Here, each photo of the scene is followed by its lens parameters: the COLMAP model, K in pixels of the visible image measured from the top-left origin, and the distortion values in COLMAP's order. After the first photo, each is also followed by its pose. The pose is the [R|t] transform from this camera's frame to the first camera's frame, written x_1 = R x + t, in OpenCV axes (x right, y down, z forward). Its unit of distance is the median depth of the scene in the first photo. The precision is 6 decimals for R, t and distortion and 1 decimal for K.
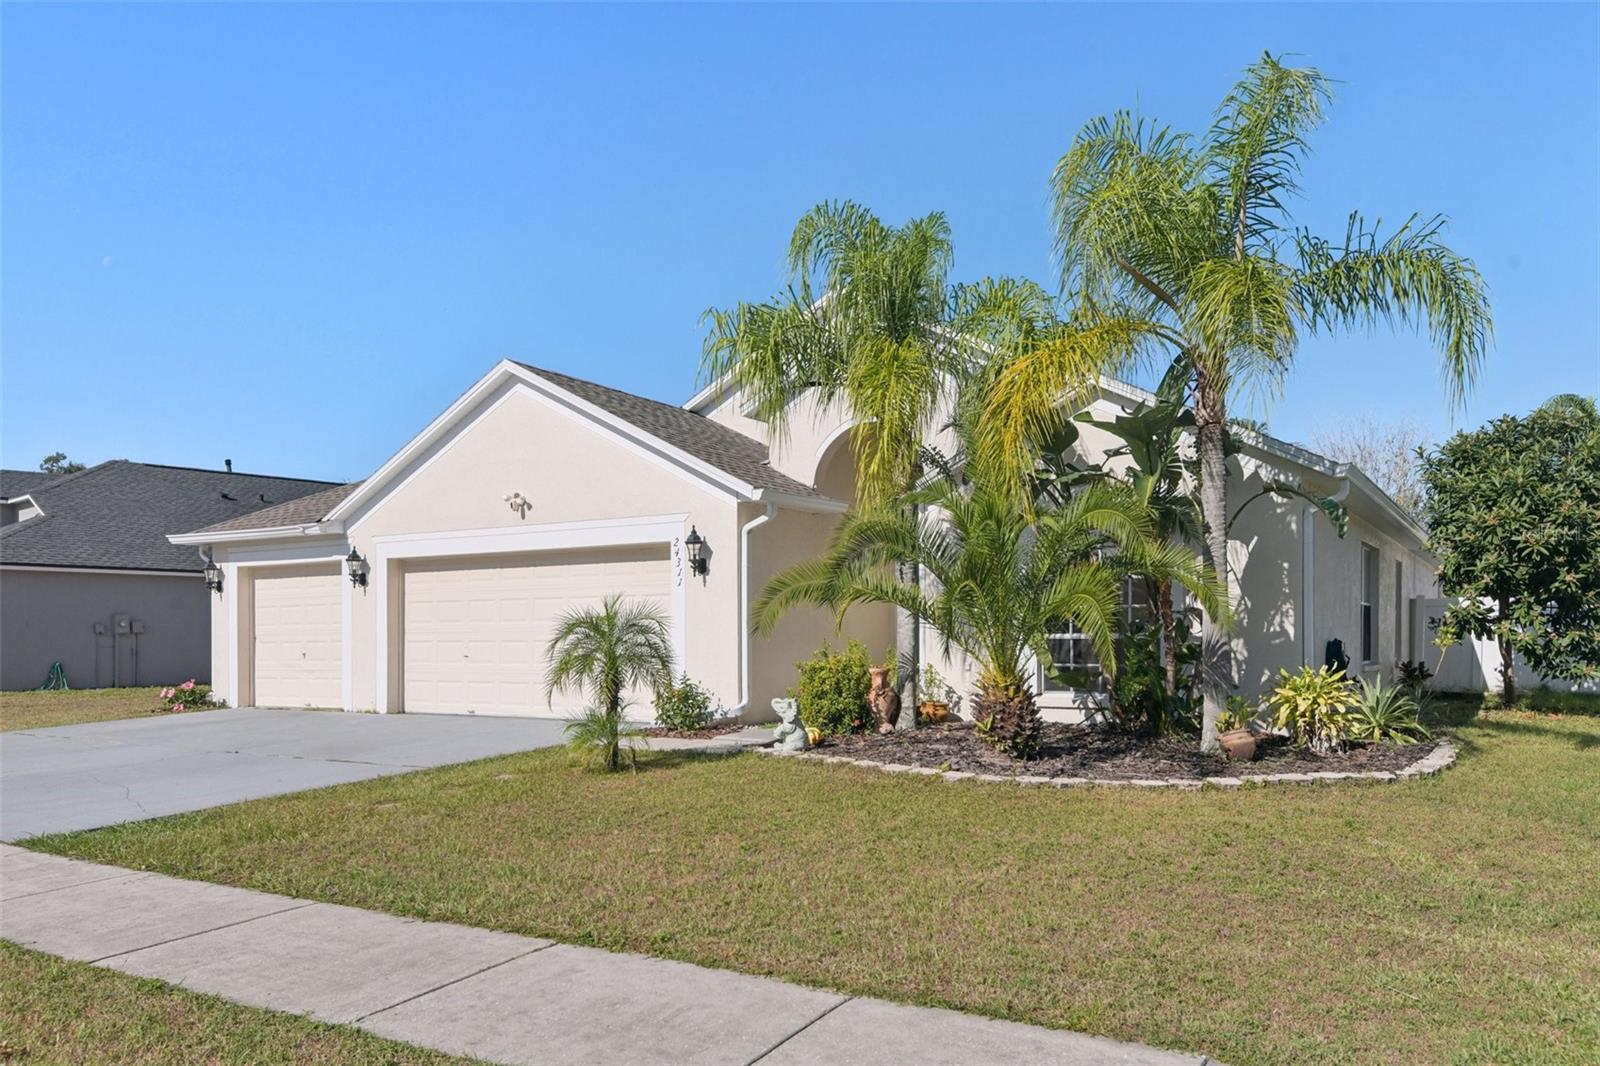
lens RADIAL K [[1161.9, 0, 798.4], [0, 1161.9, 659.7], [0, 0, 1]] dist [0.040058, -0.000022]
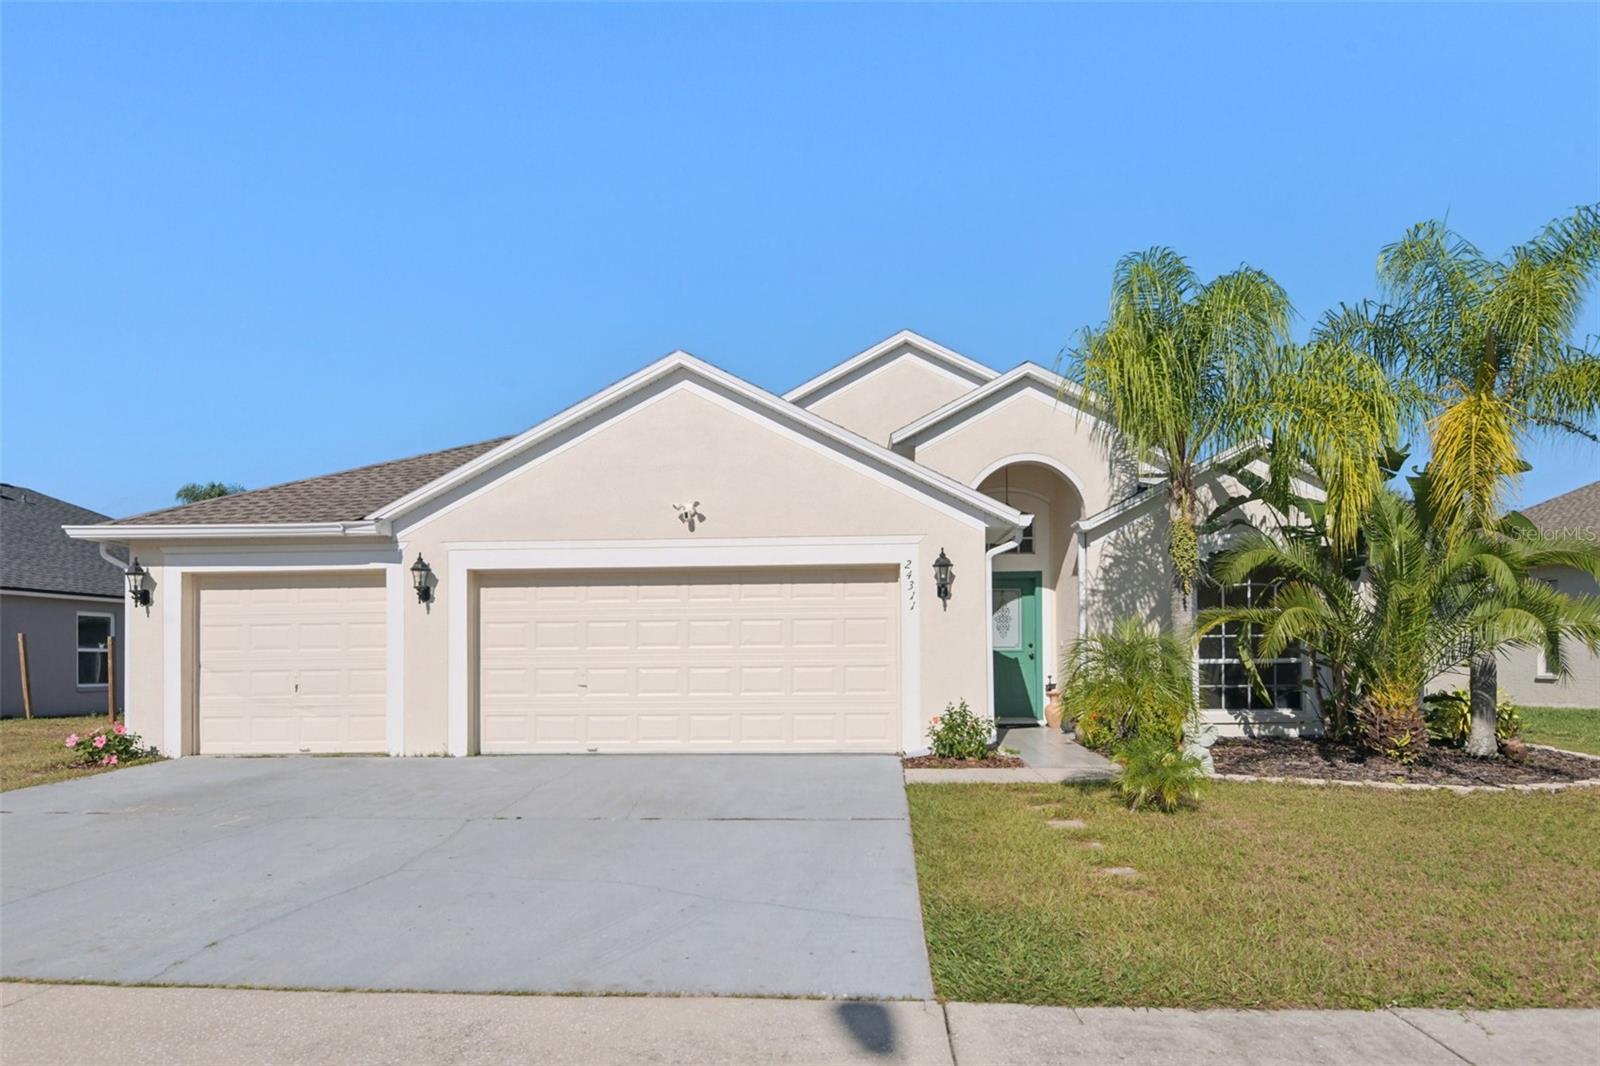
lens RADIAL K [[958.7, 0, 800.6], [0, 958.7, 651.0], [0, 0, 1]] dist [0.000194, -0.000794]
pose [[0.875255, 0.004230, 0.483644, -0.469142], [0.011931, 0.999469, -0.030332, -0.004956], [-0.483515, 0.032319, 0.874739, 0.288037]]
